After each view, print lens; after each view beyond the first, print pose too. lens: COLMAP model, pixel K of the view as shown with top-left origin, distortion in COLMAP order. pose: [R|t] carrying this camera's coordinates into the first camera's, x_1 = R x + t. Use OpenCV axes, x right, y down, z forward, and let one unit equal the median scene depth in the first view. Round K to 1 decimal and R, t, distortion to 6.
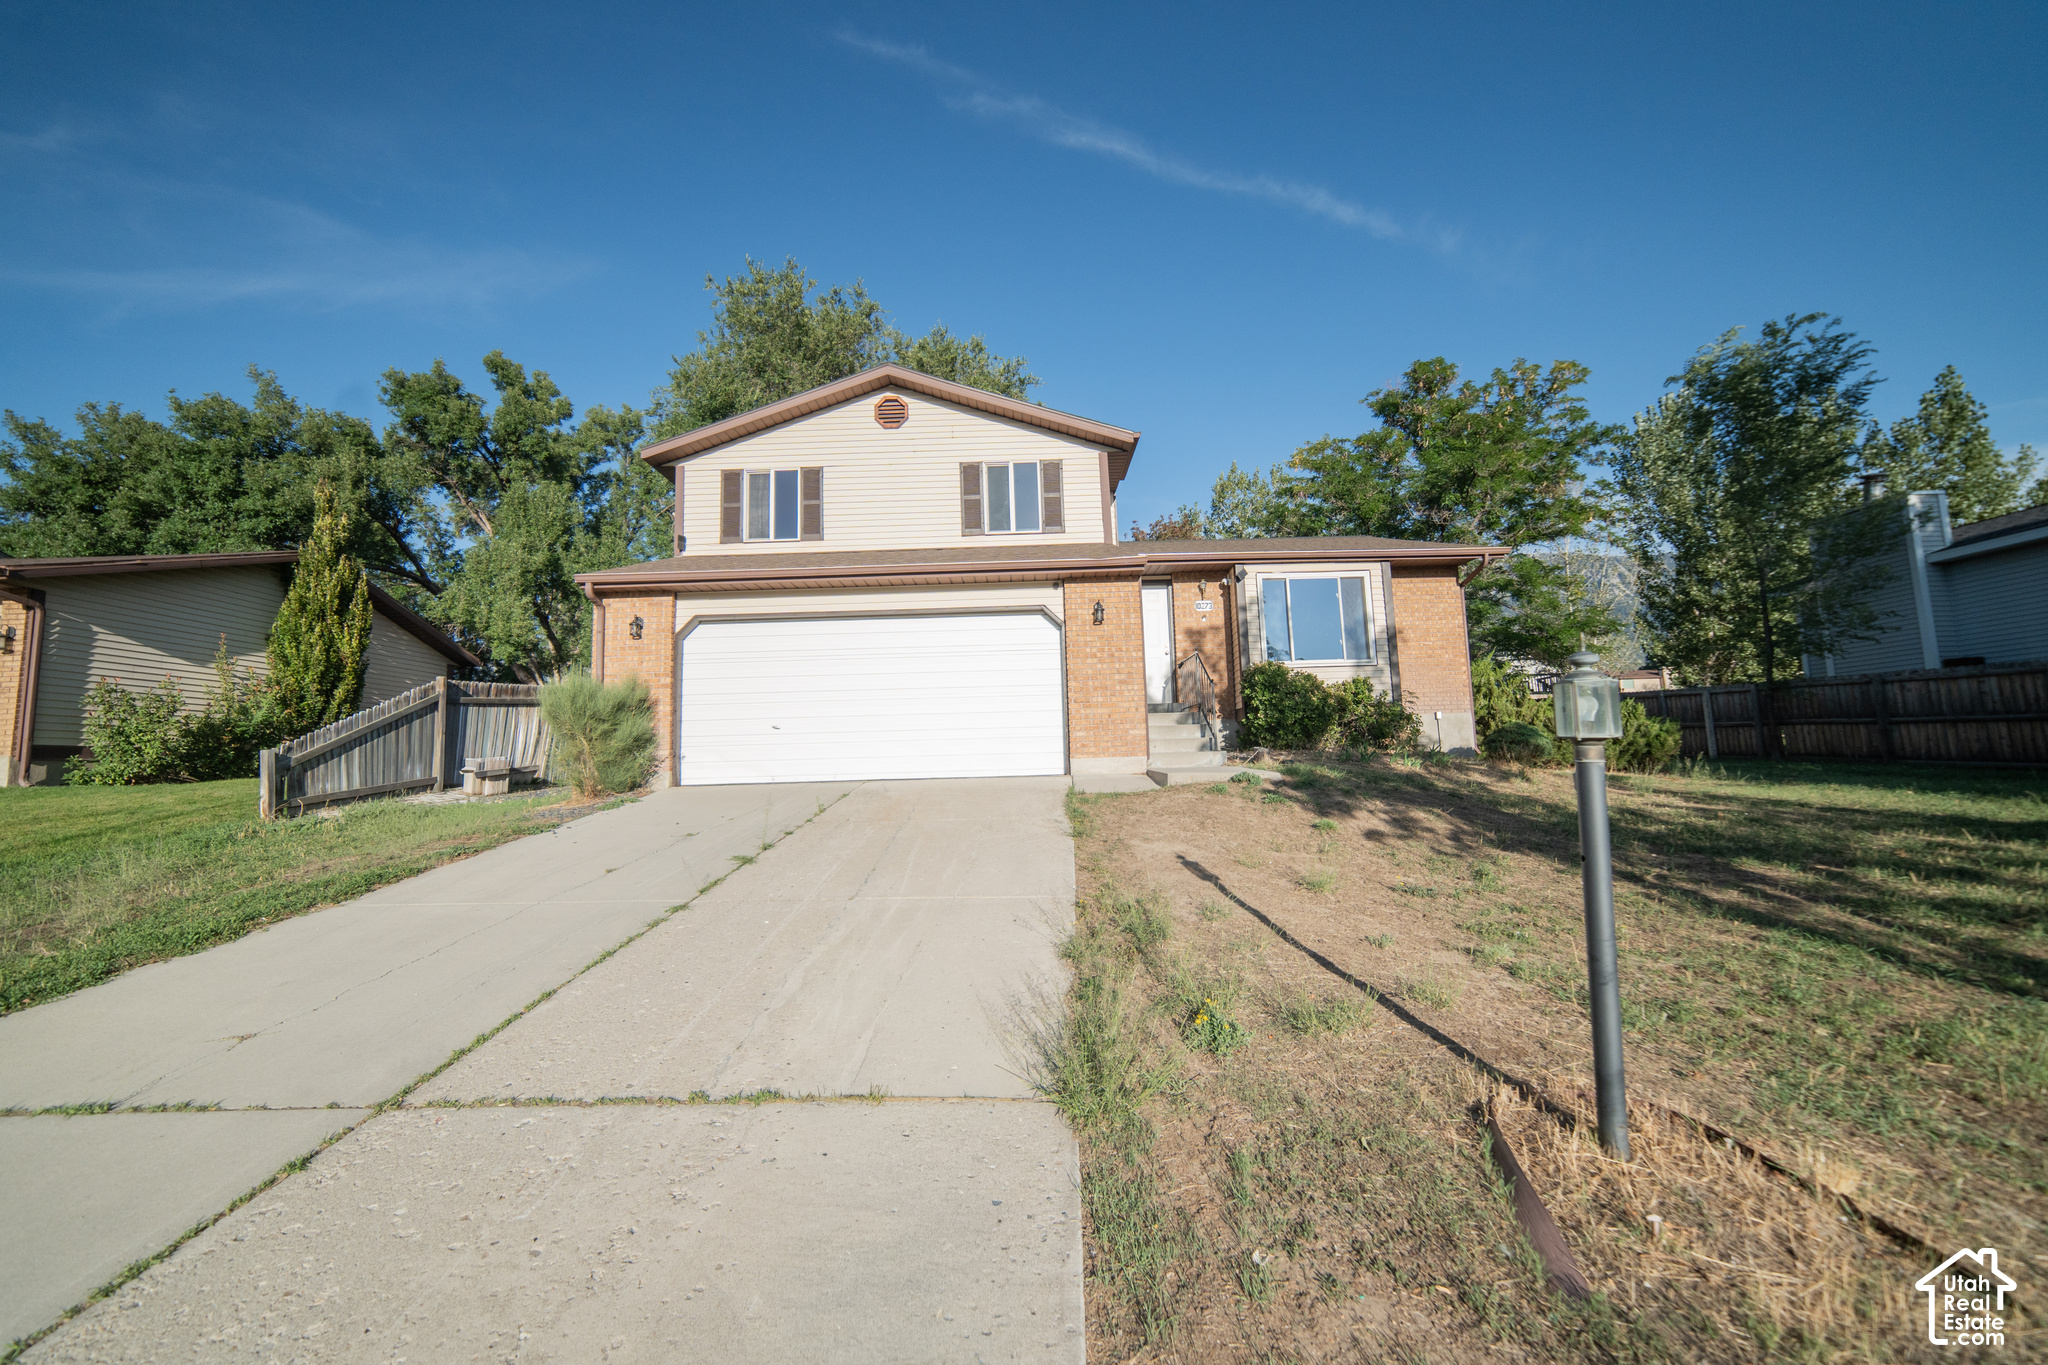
lens RADIAL K [[790.9, 0, 1021.4], [0, 790.9, 686.2], [0, 0, 1]] dist [-0.022802, 0.008330]
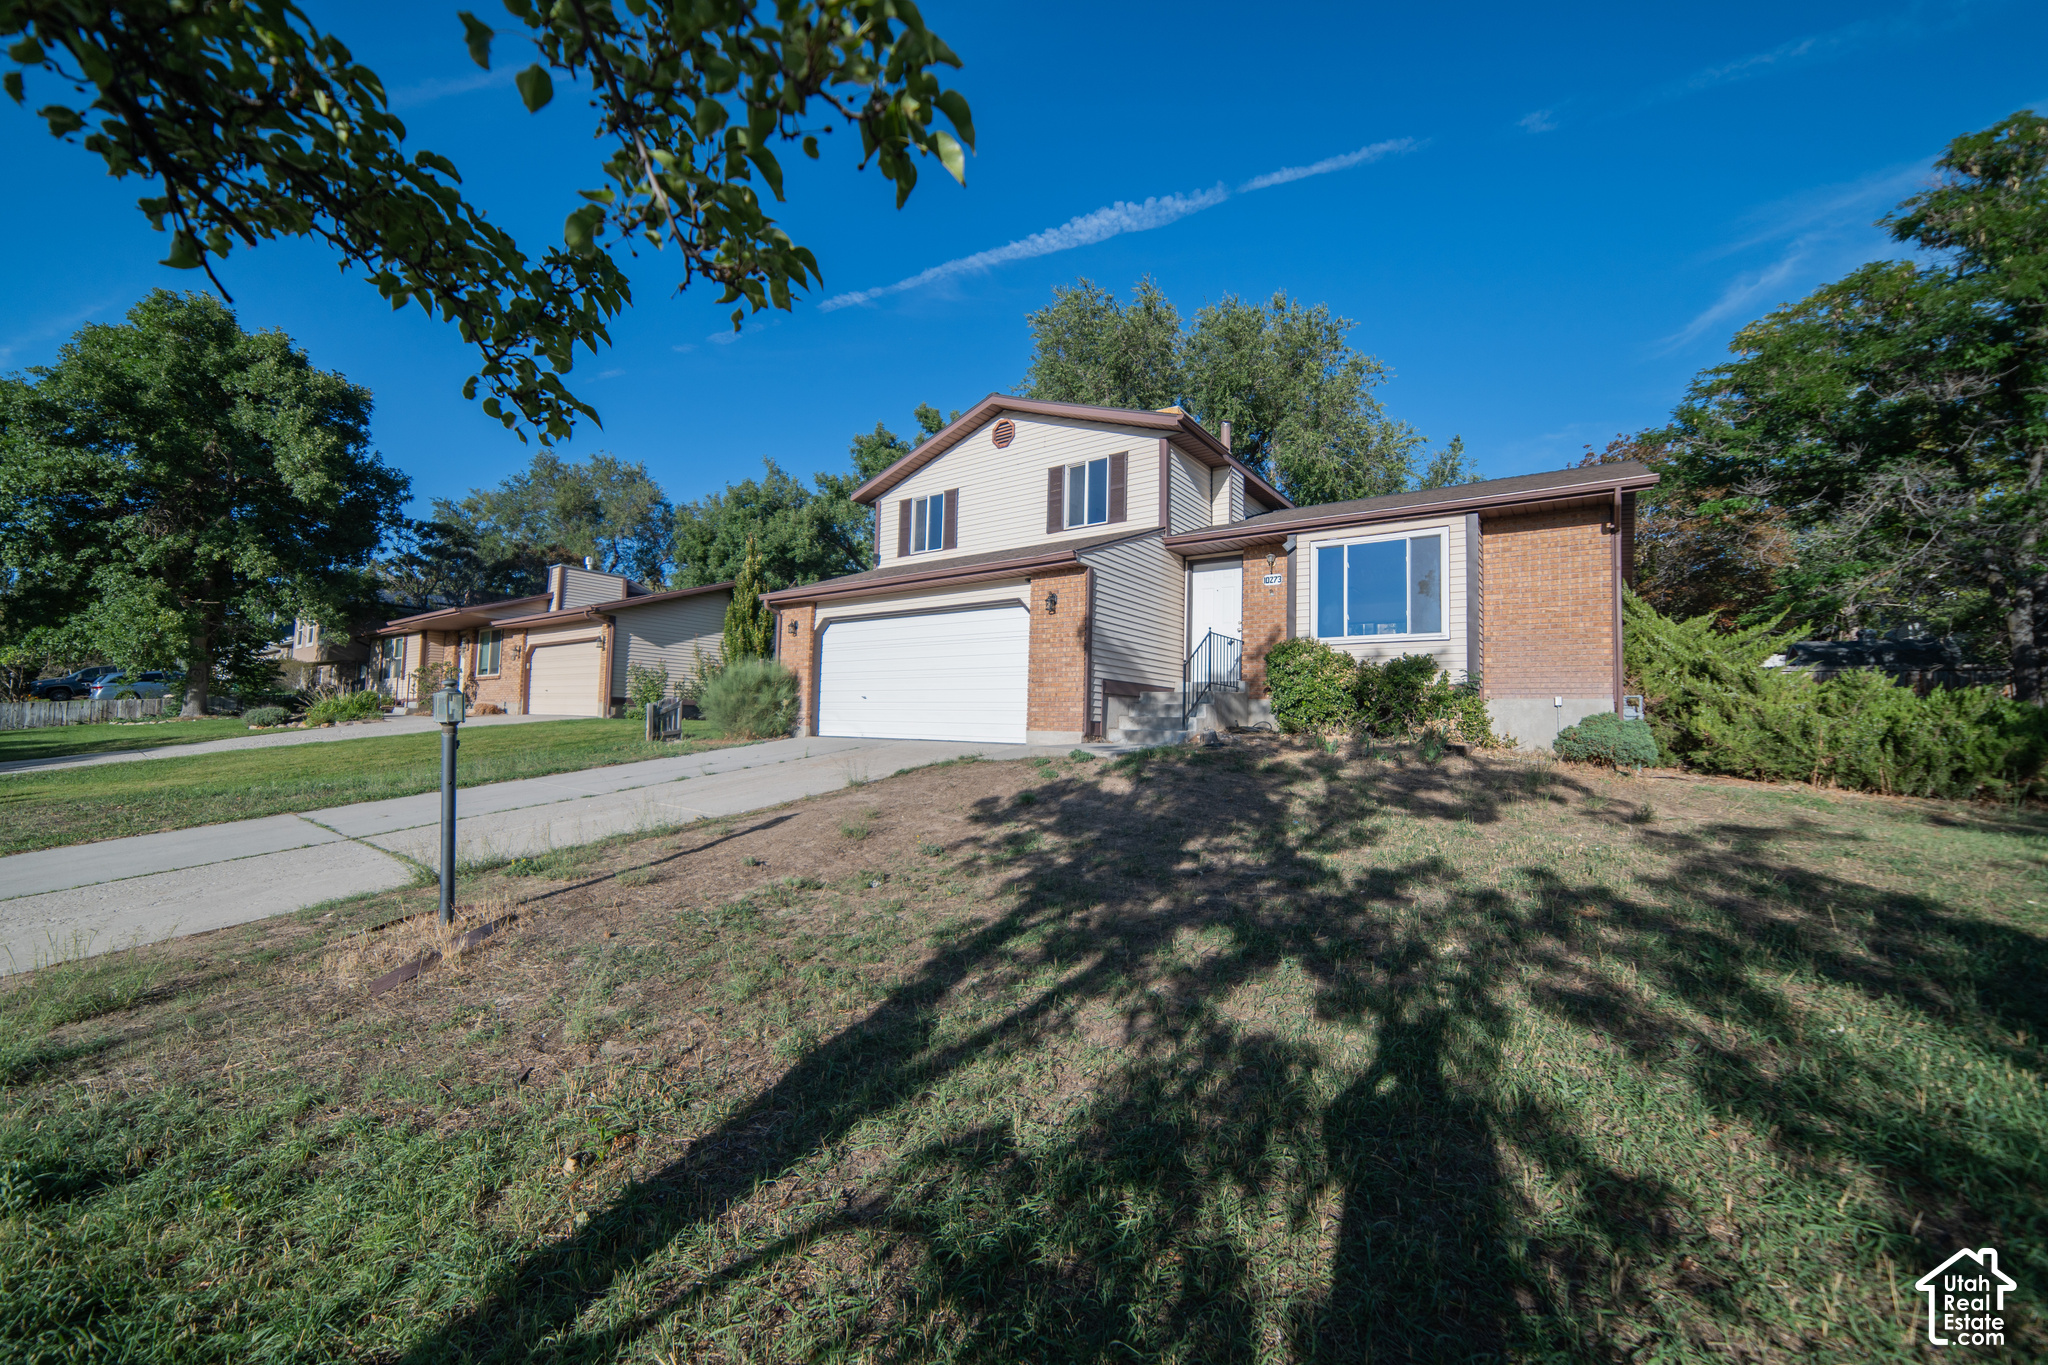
lens RADIAL K [[790.9, 0, 1021.4], [0, 790.9, 686.2], [0, 0, 1]] dist [-0.022802, 0.008330]
pose [[0.797735, 0.015710, -0.602803, 0.585309], [0.010760, 0.999131, 0.040278, -0.015587], [0.602912, -0.038618, 0.796873, 0.054931]]
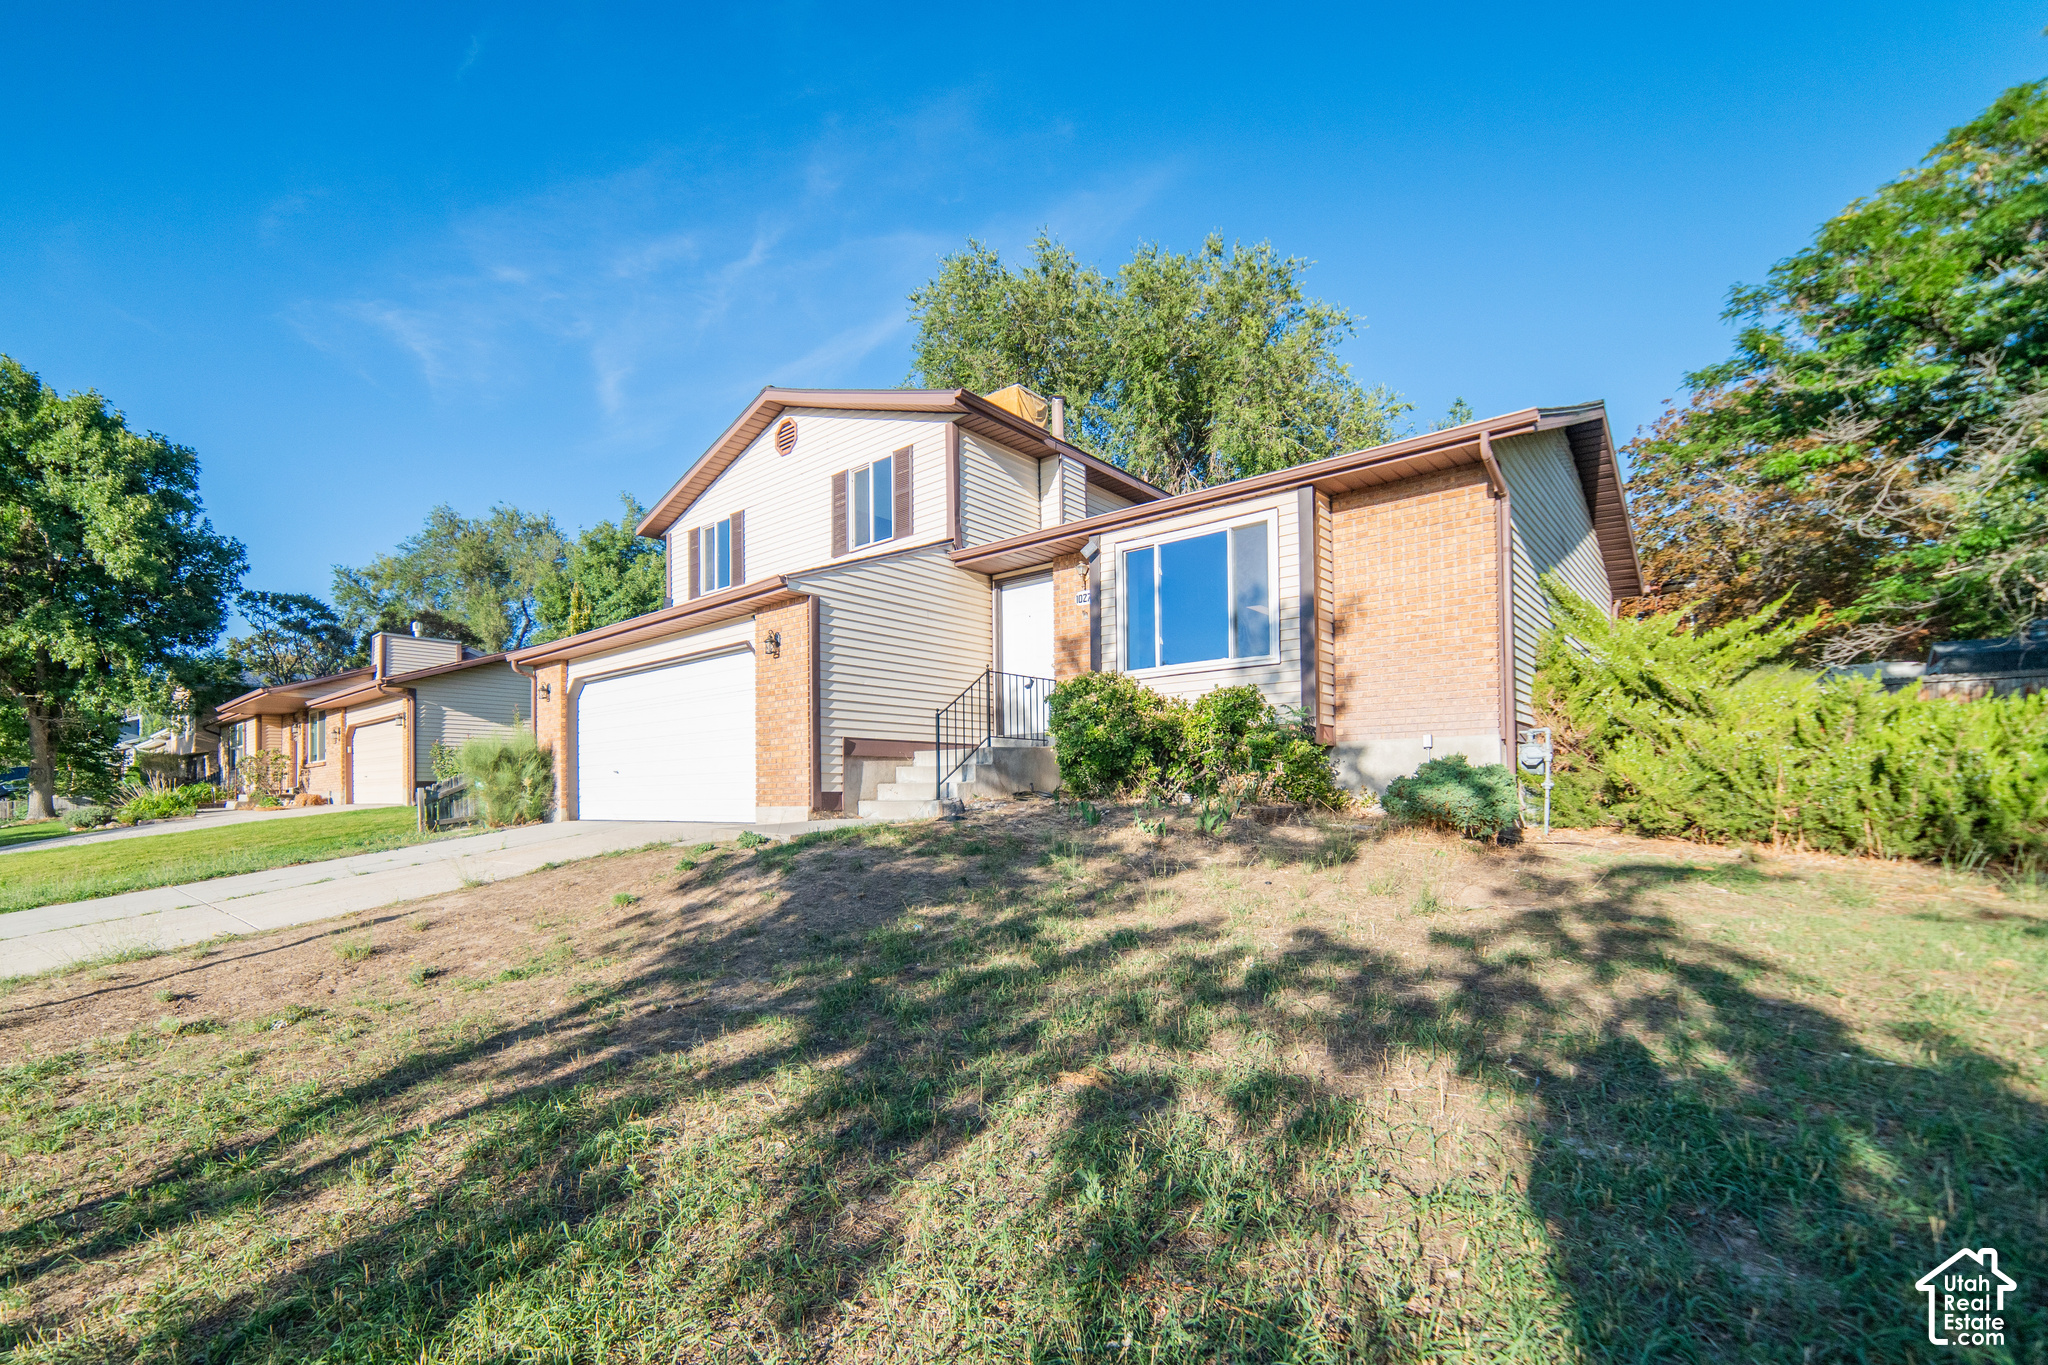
lens RADIAL K [[906.6, 0, 940.2], [0, 906.6, 789.0], [0, 0, 1]] dist [-0.026207, 0.010881]
pose [[0.731407, 0.014519, -0.681786, 0.730834], [0.058740, 0.994716, 0.084198, -0.004097], [0.679406, -0.101631, 0.726690, 0.291505]]
